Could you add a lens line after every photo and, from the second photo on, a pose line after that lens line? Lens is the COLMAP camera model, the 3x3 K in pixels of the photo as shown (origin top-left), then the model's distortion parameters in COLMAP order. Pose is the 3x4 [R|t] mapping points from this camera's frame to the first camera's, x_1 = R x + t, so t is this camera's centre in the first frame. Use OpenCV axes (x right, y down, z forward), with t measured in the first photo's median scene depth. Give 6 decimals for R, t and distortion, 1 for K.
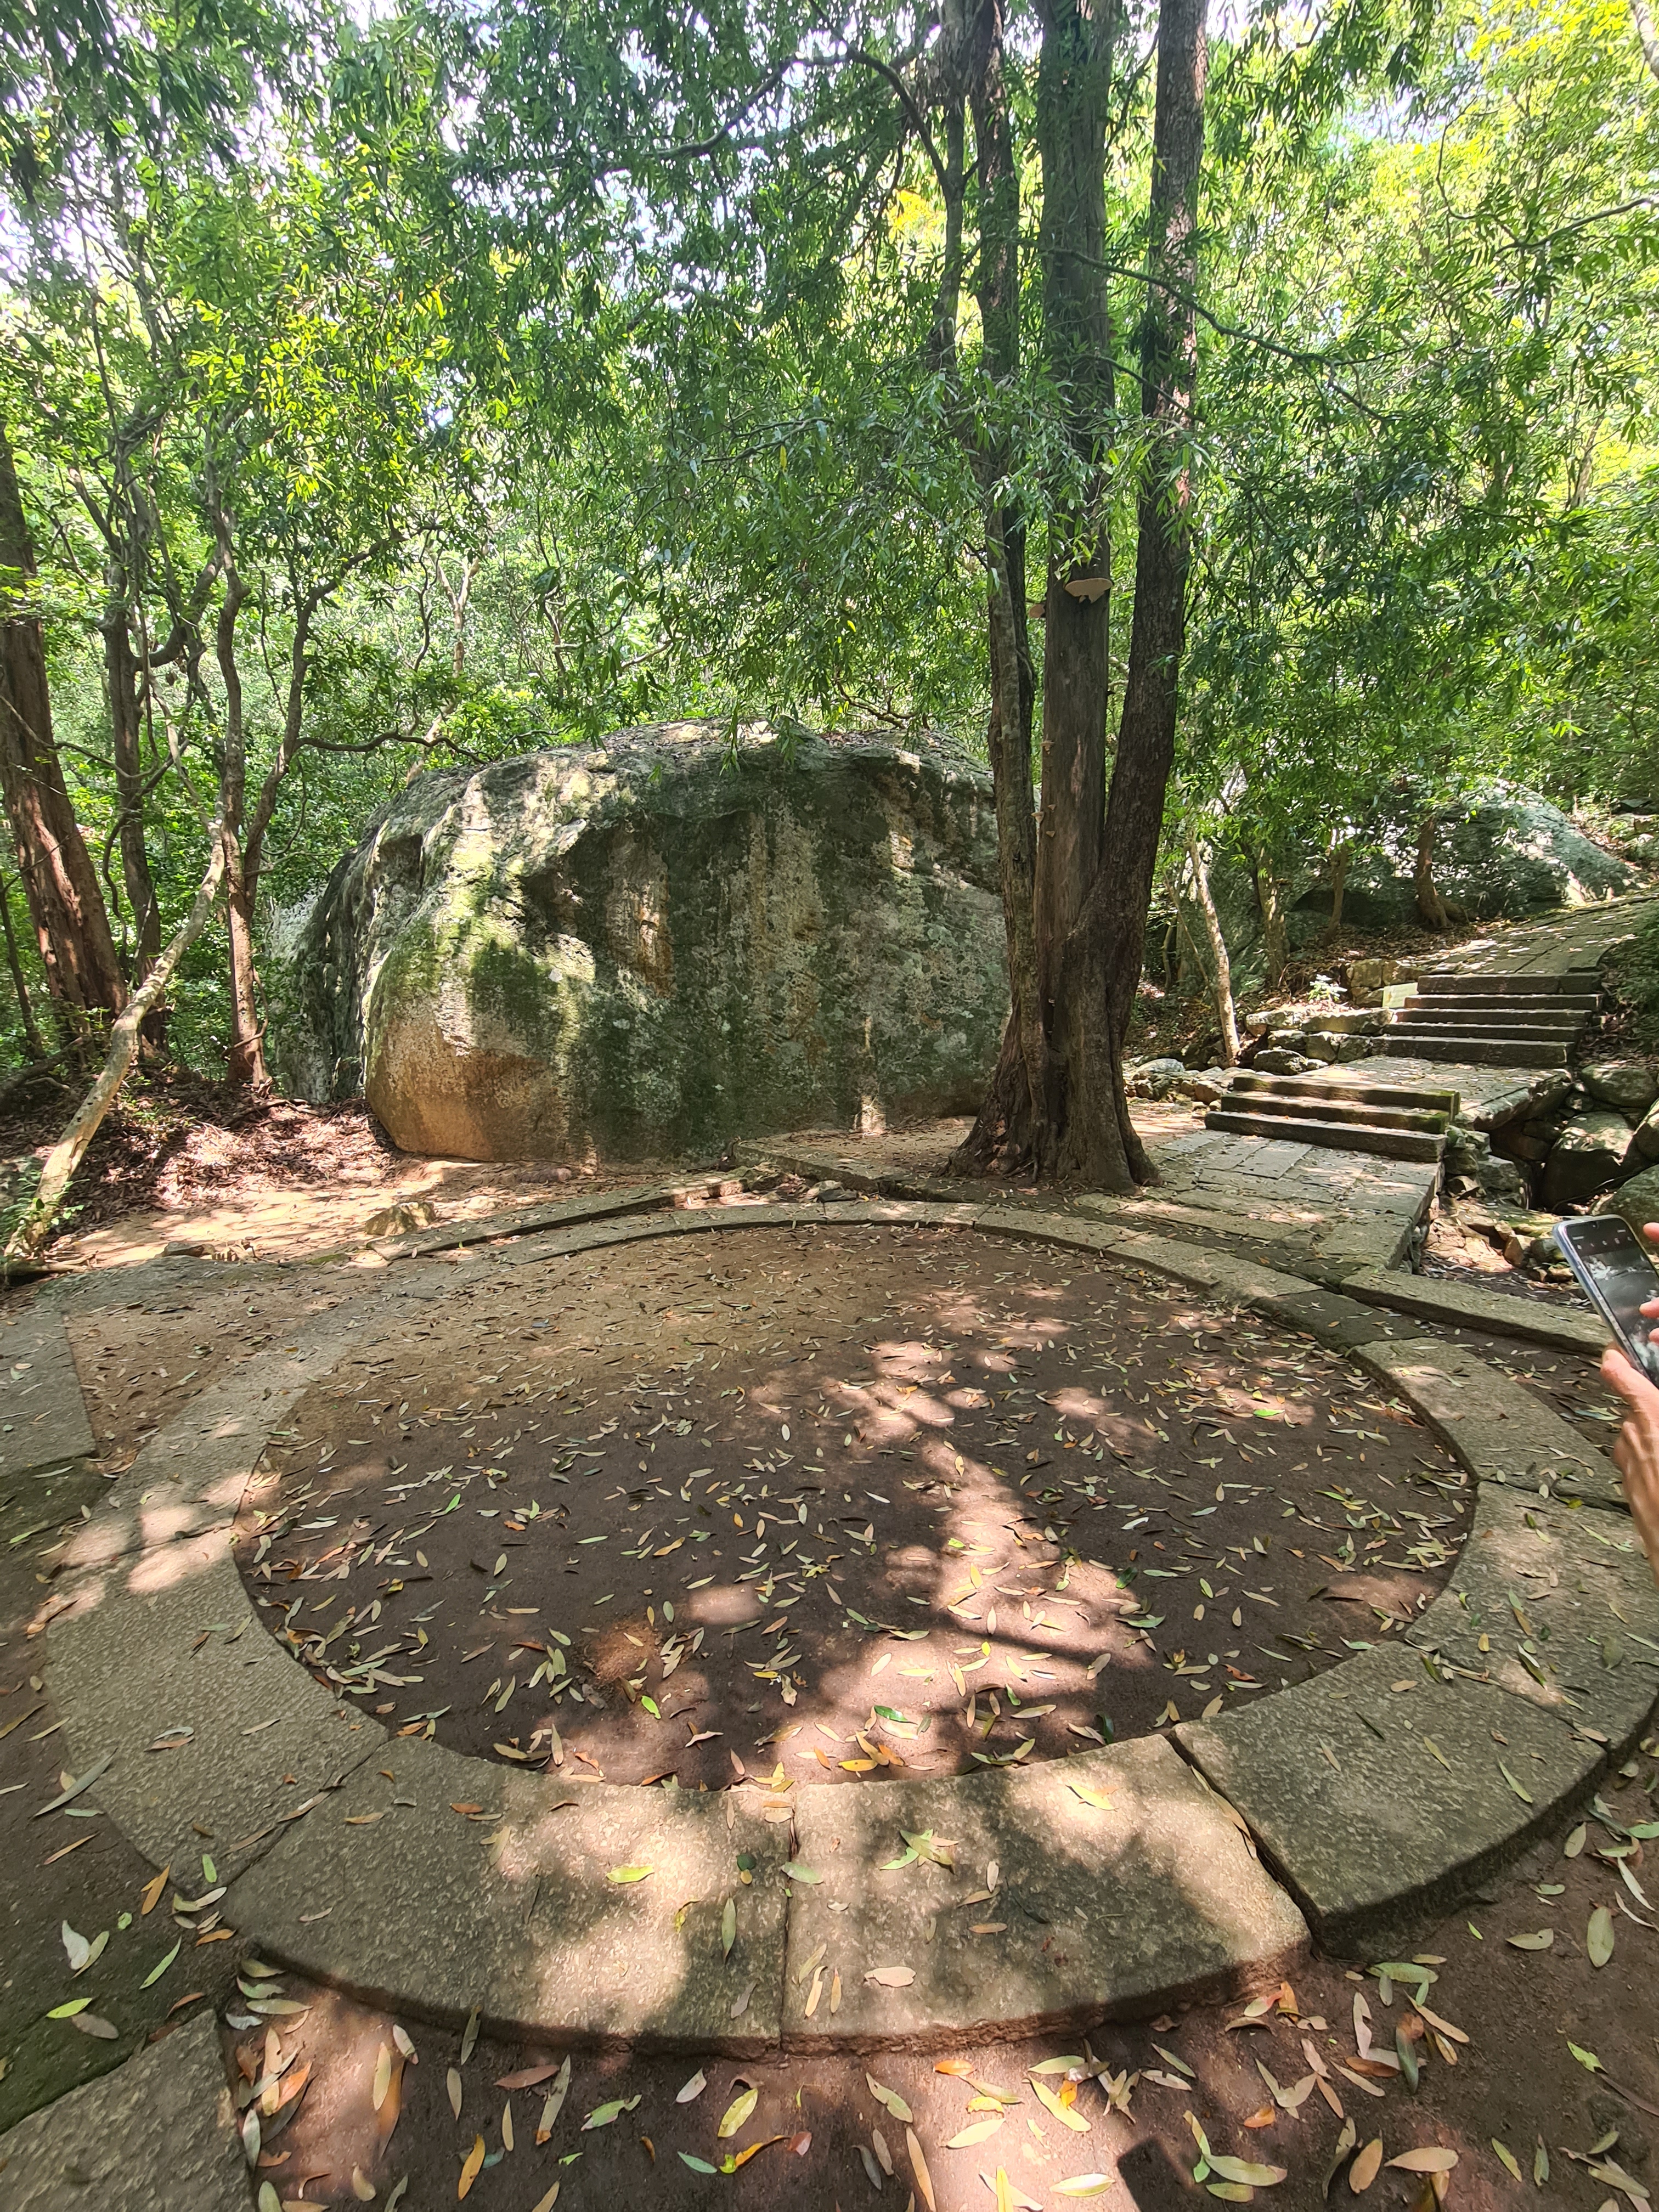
lens RADIAL K [[906.4, 0, 835.4], [0, 906.4, 1120.1], [0, 0, 1]] dist [-0.000695, -0.000059]
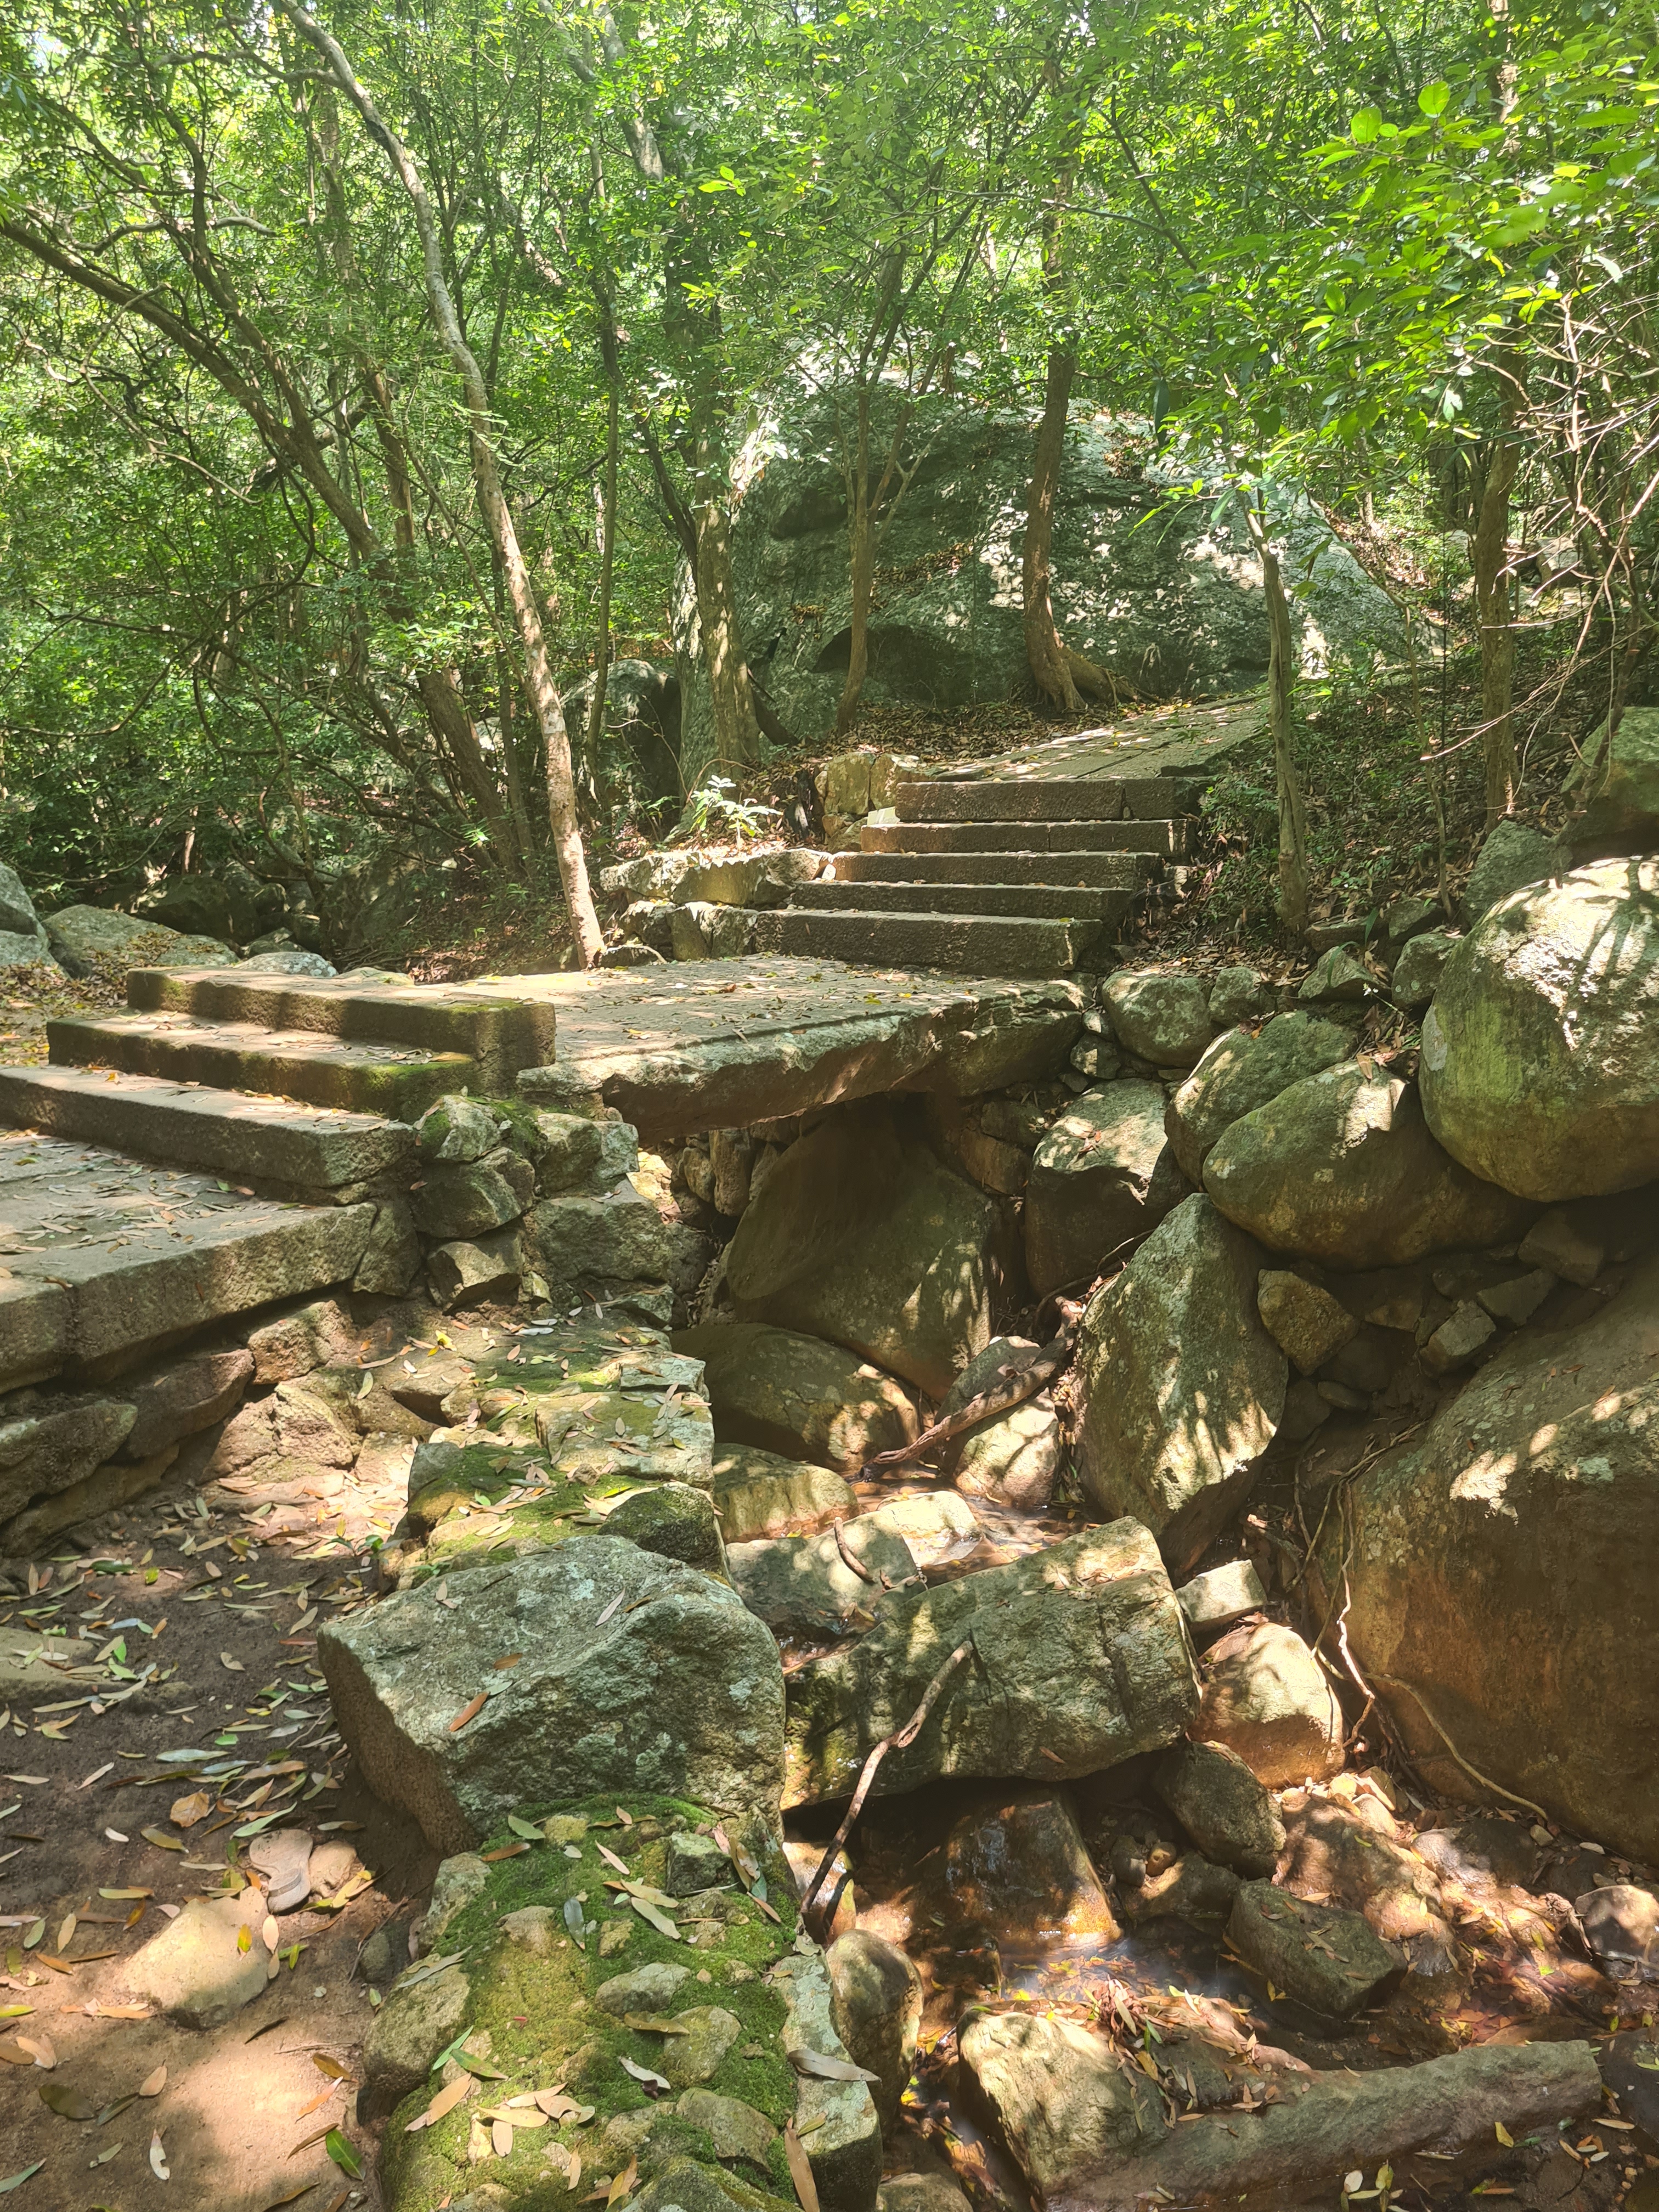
lens RADIAL K [[1642.2, 0, 825.1], [0, 1642.2, 1101.1], [0, 0, 1]] dist [0.040452, -0.000592]
pose [[0.972620, 0.004770, 0.232353, 0.439042], [-0.001431, 0.999893, -0.014538, 0.010668], [-0.232398, 0.013808, 0.972523, 0.228802]]
